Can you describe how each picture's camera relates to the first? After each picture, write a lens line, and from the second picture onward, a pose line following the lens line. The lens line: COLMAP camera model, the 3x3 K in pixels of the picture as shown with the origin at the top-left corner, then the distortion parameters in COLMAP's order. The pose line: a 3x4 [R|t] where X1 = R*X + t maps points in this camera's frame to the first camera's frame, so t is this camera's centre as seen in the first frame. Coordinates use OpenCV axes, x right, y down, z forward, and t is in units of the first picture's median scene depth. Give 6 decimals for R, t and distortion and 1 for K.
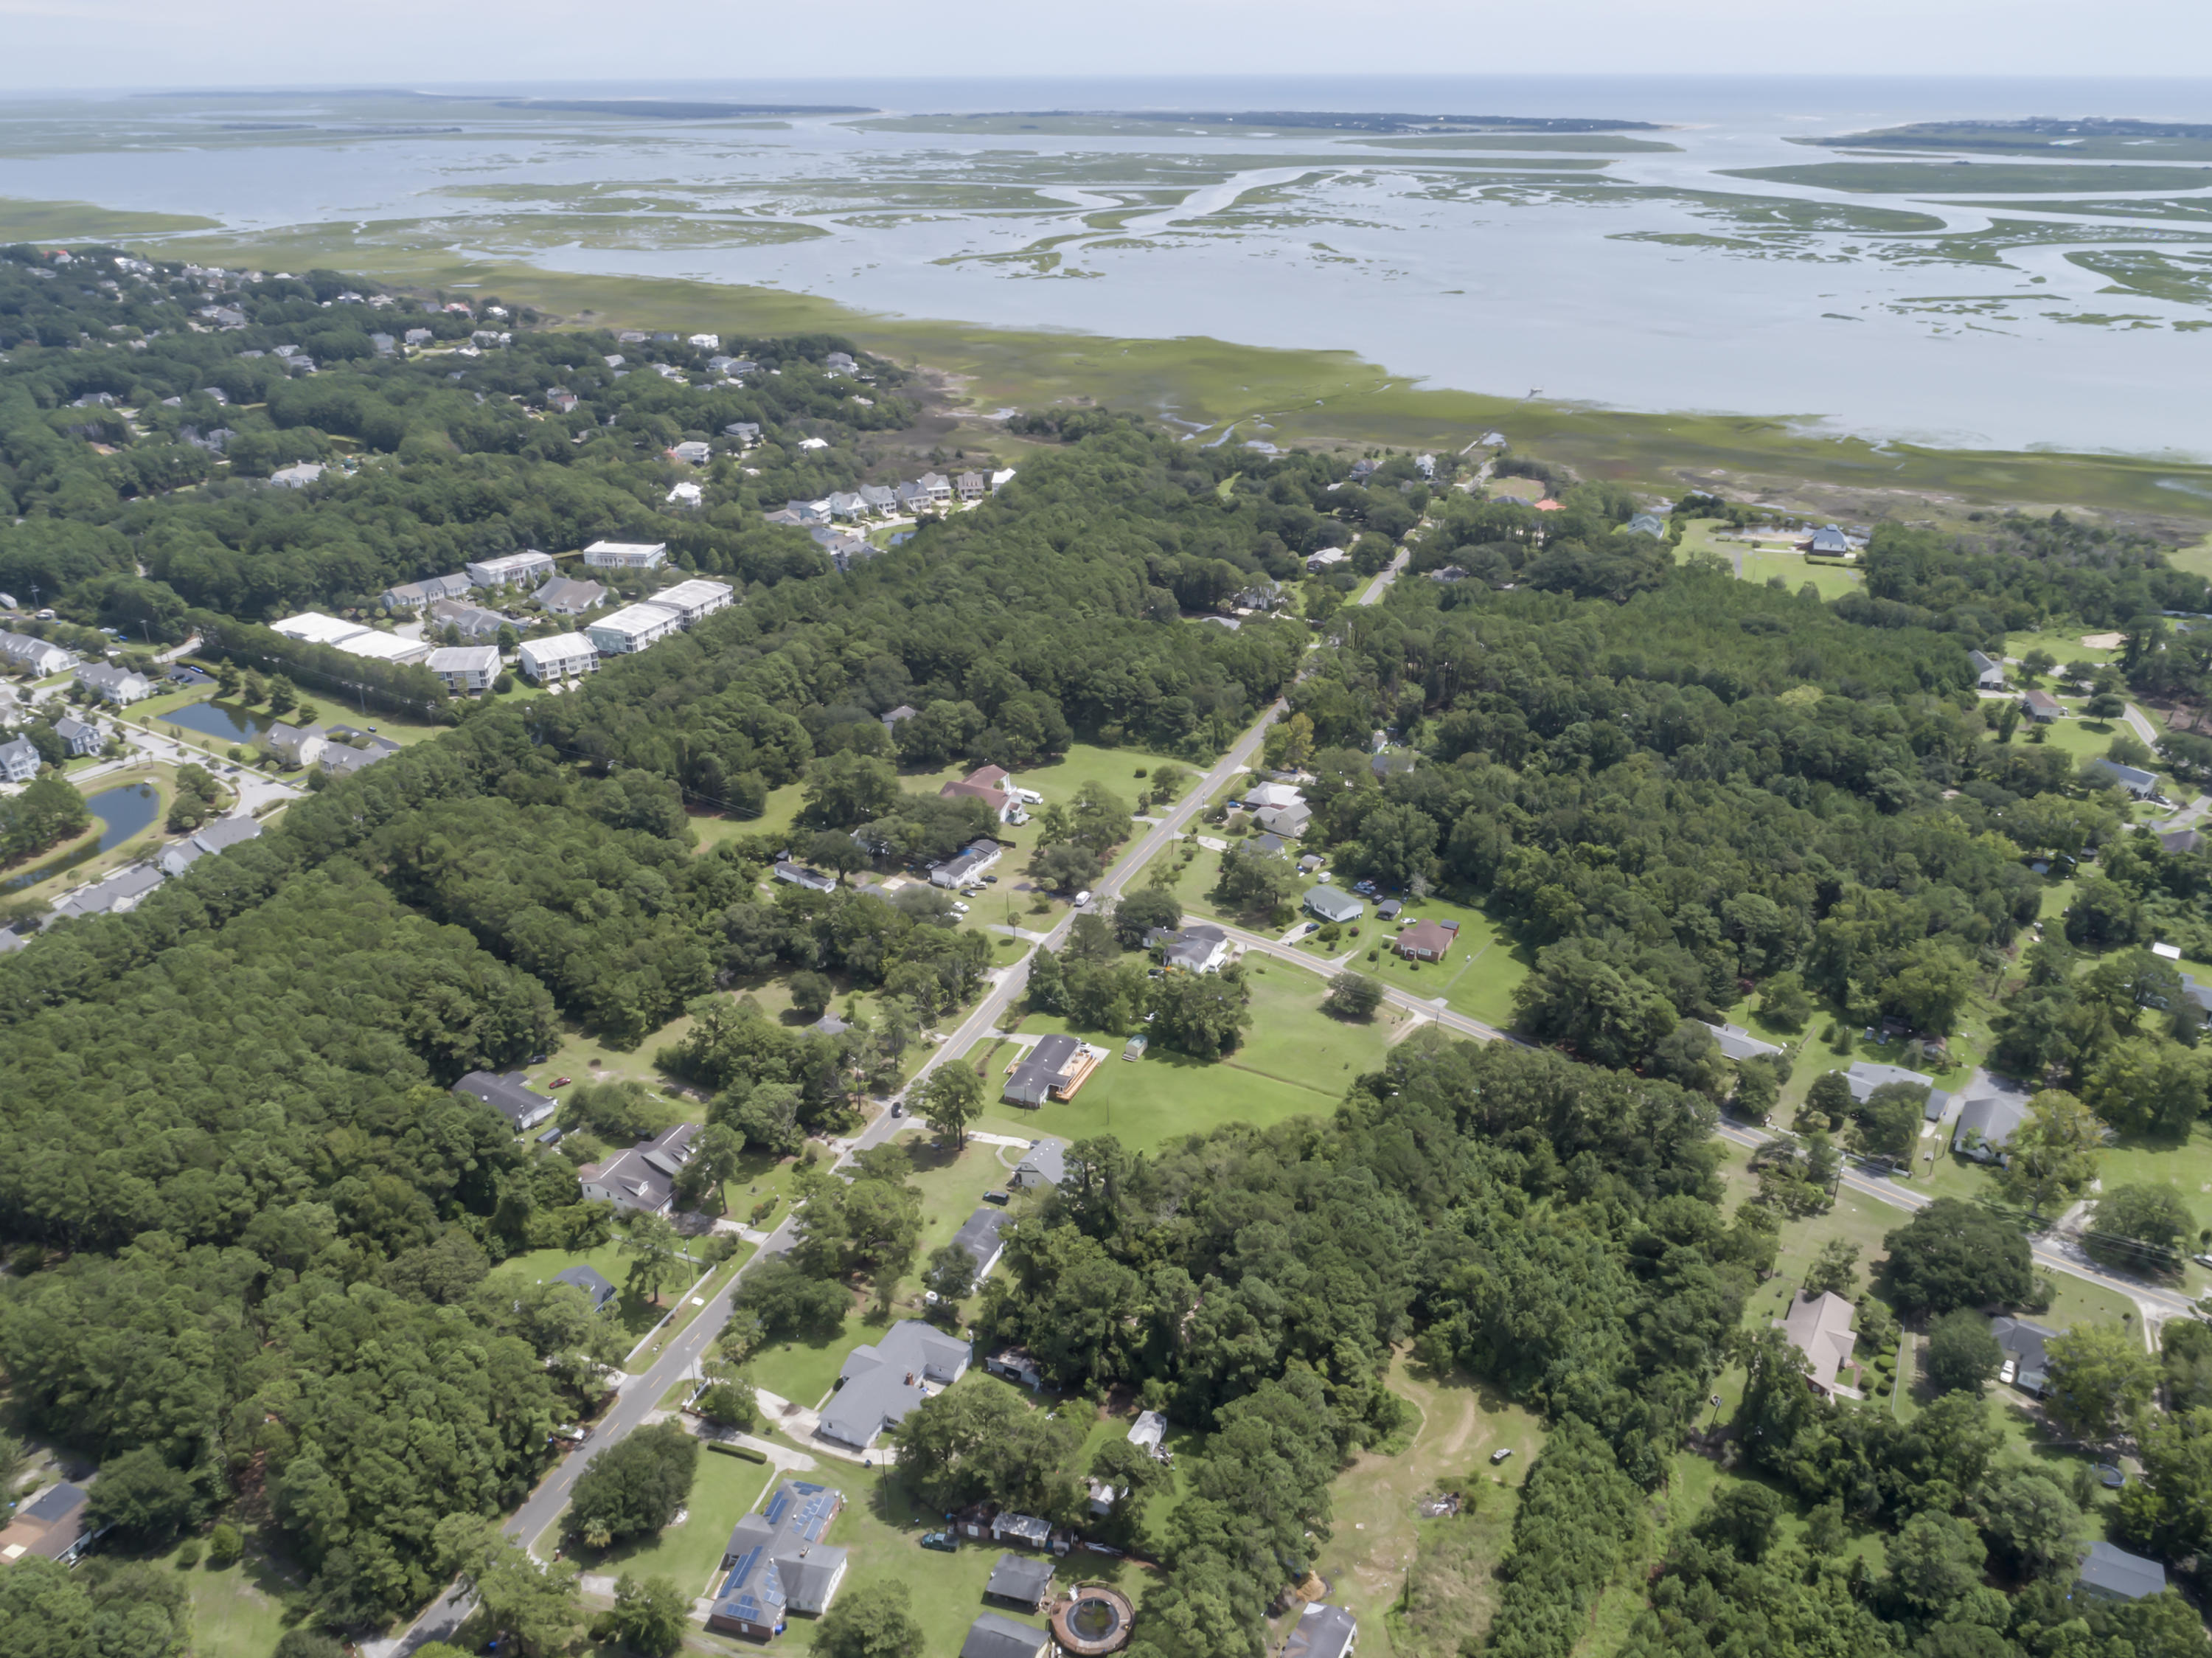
lens RADIAL K [[1586.1, 0, 1088.4], [0, 1586.1, 861.9], [0, 0, 1]] dist [-0.018261, 0.006012]
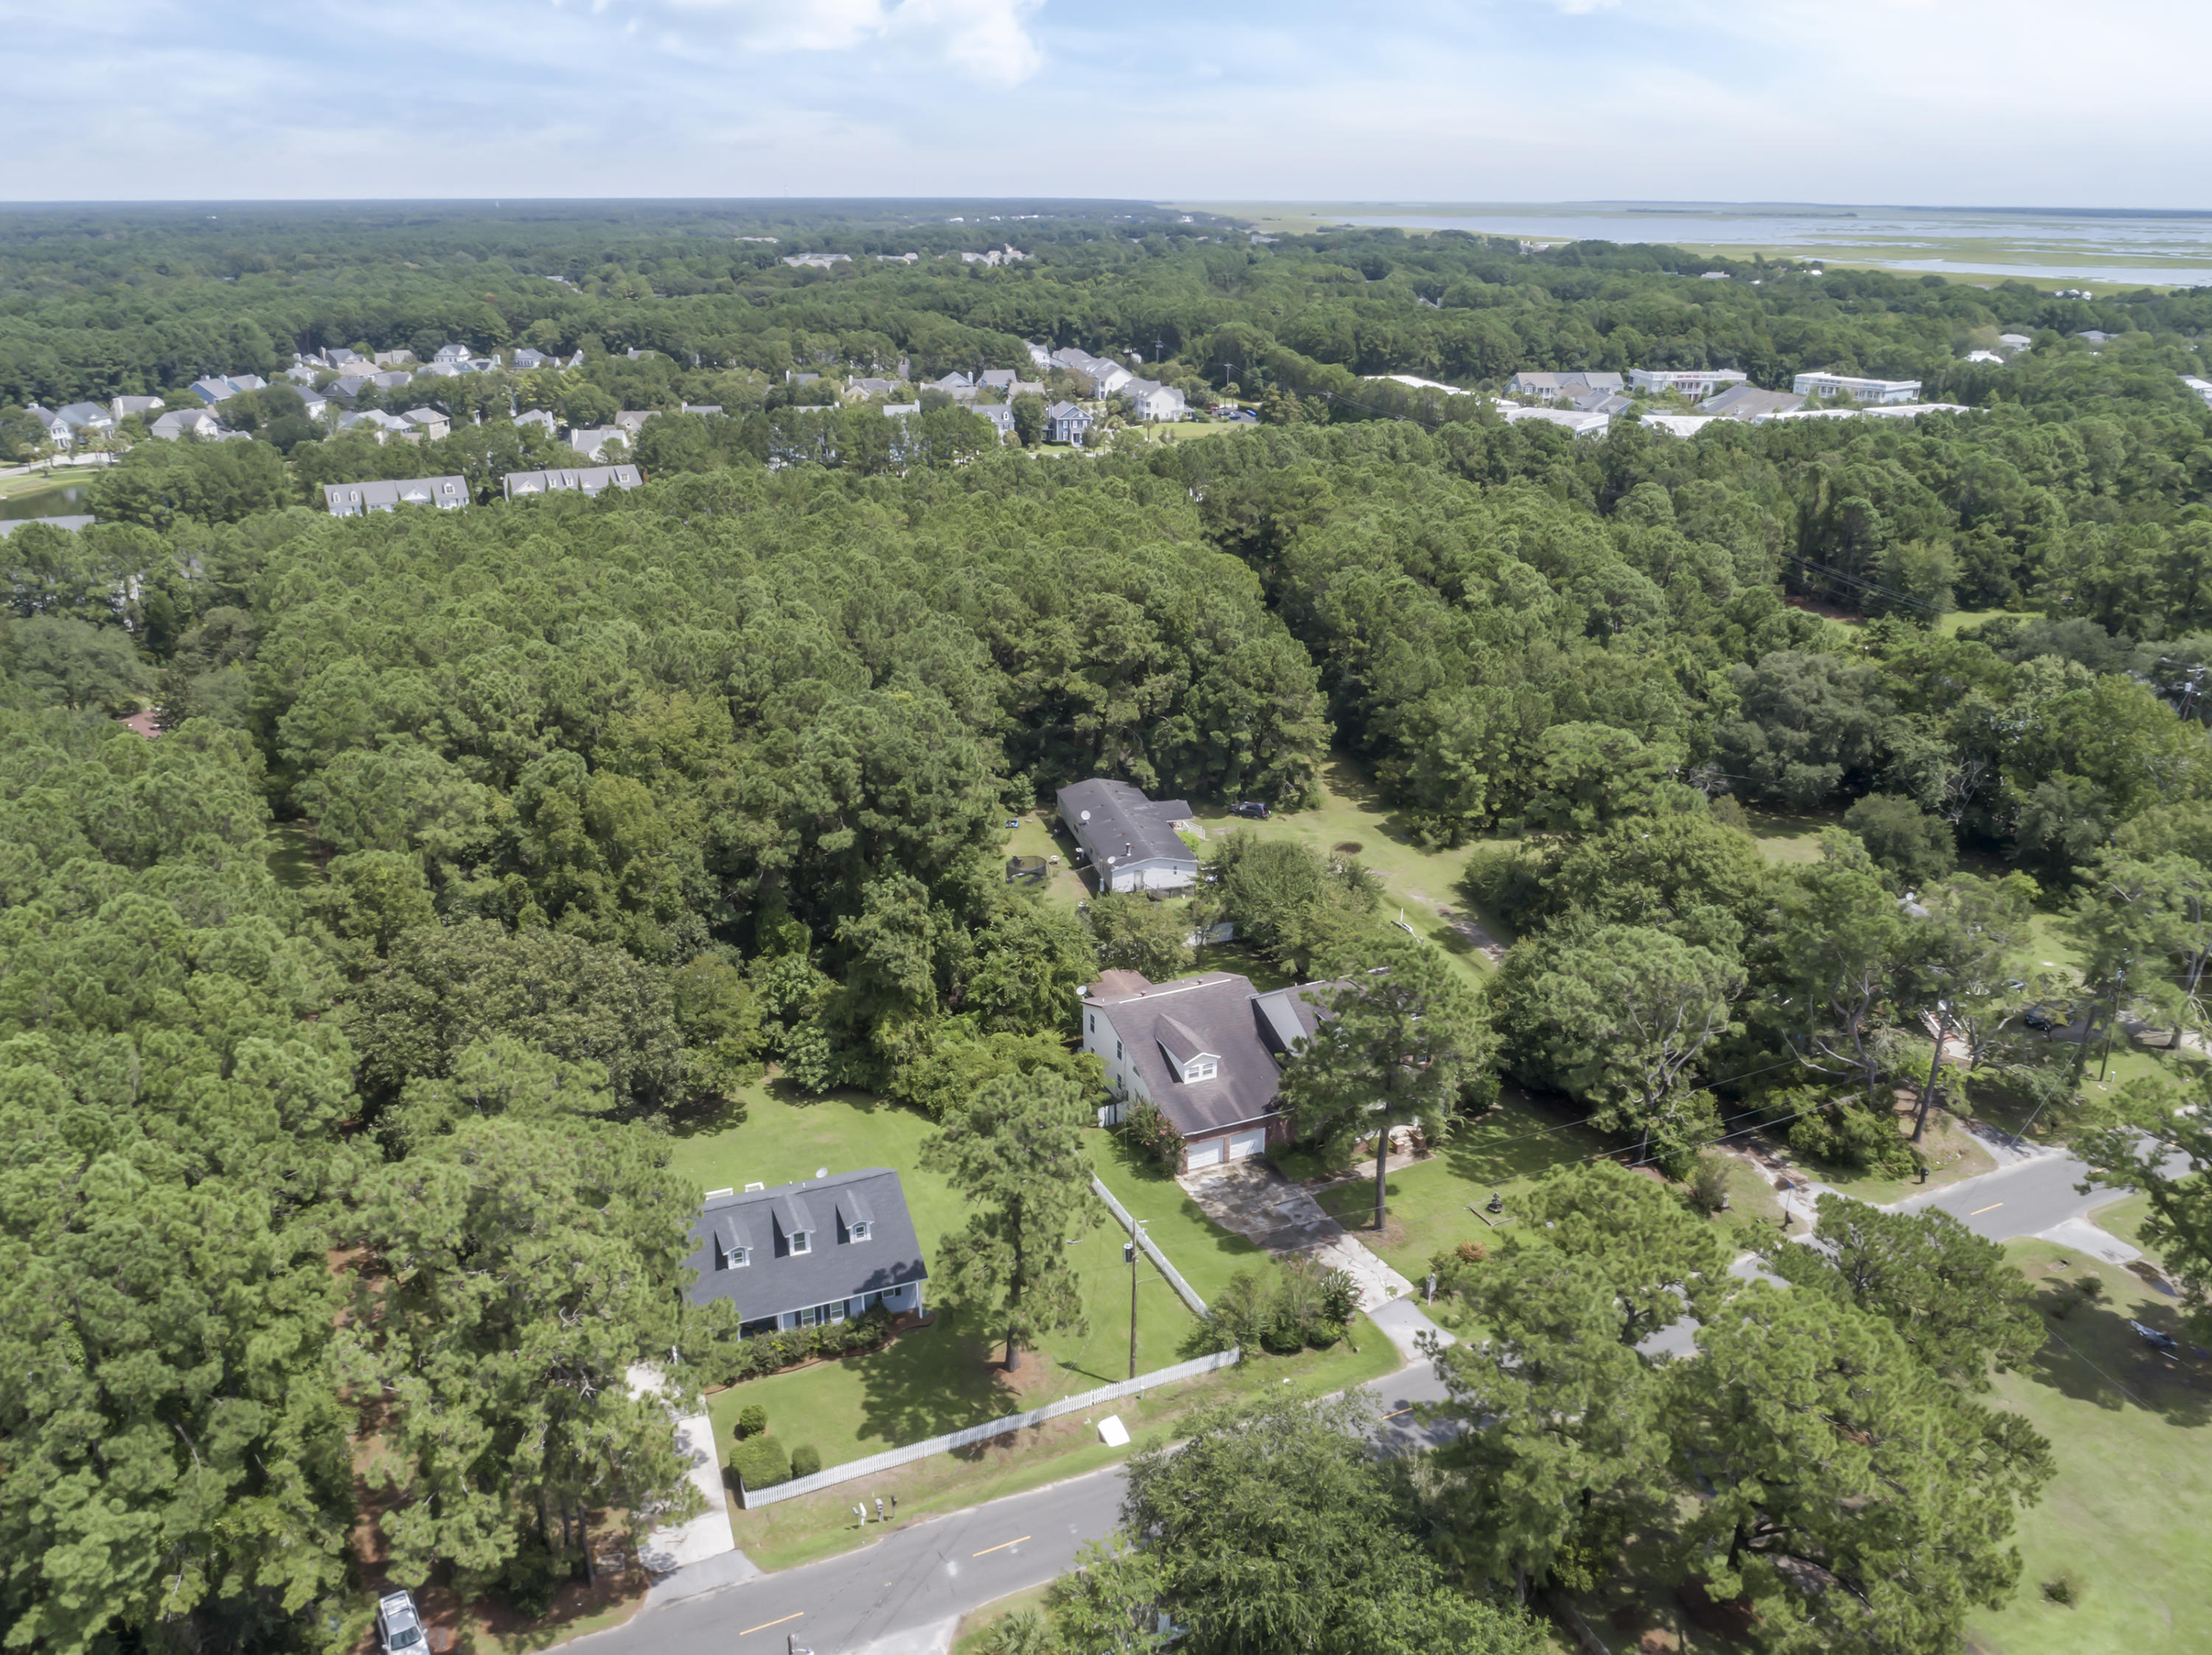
lens RADIAL K [[1685.7, 0, 1106.0], [0, 1685.7, 827.5], [0, 0, 1]] dist [-0.015832, 0.003672]
pose [[0.739078, 0.254085, -0.623862, -0.042499], [-0.299380, 0.953539, 0.033685, 0.084088], [0.603436, 0.161876, 0.780808, 0.387379]]
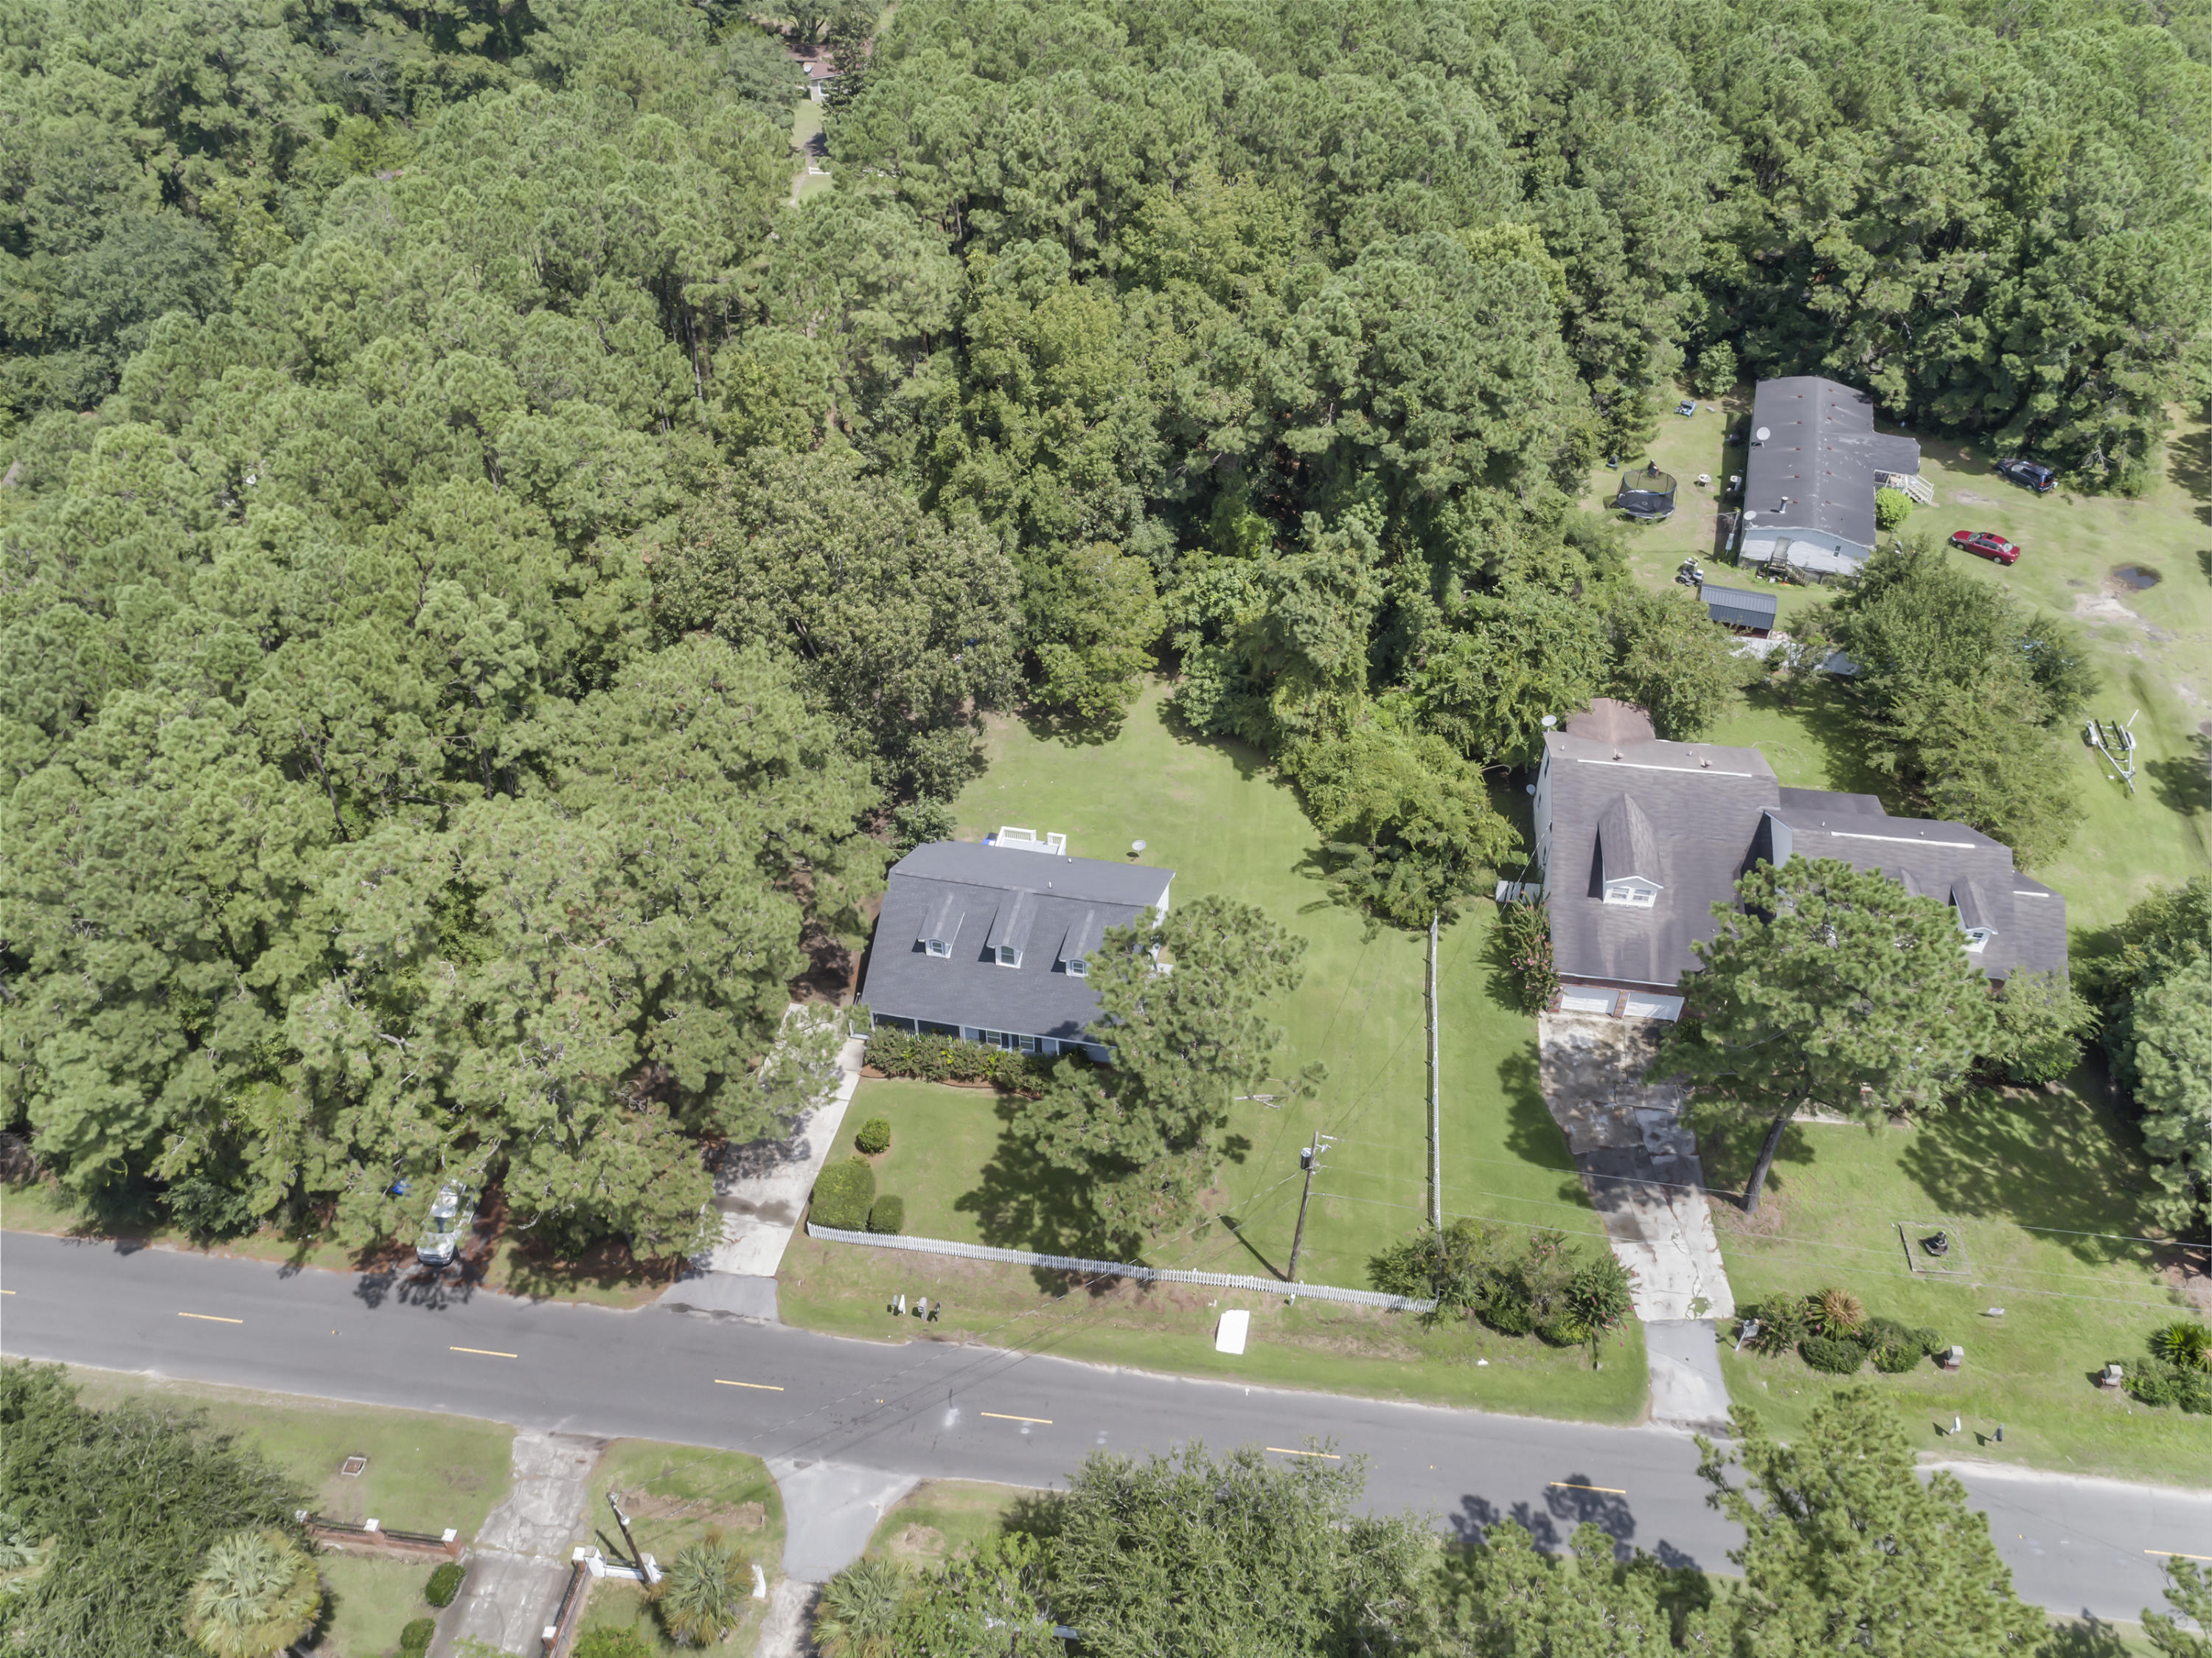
lens RADIAL K [[1685.7, 0, 1106.0], [0, 1685.7, 829.0], [0, 0, 1]] dist [-0.015832, 0.003672]
pose [[0.260166, 0.661169, -0.703682, -0.064354], [-0.420482, 0.733626, 0.533843, 0.048096], [0.869200, 0.156998, 0.468874, 0.448508]]
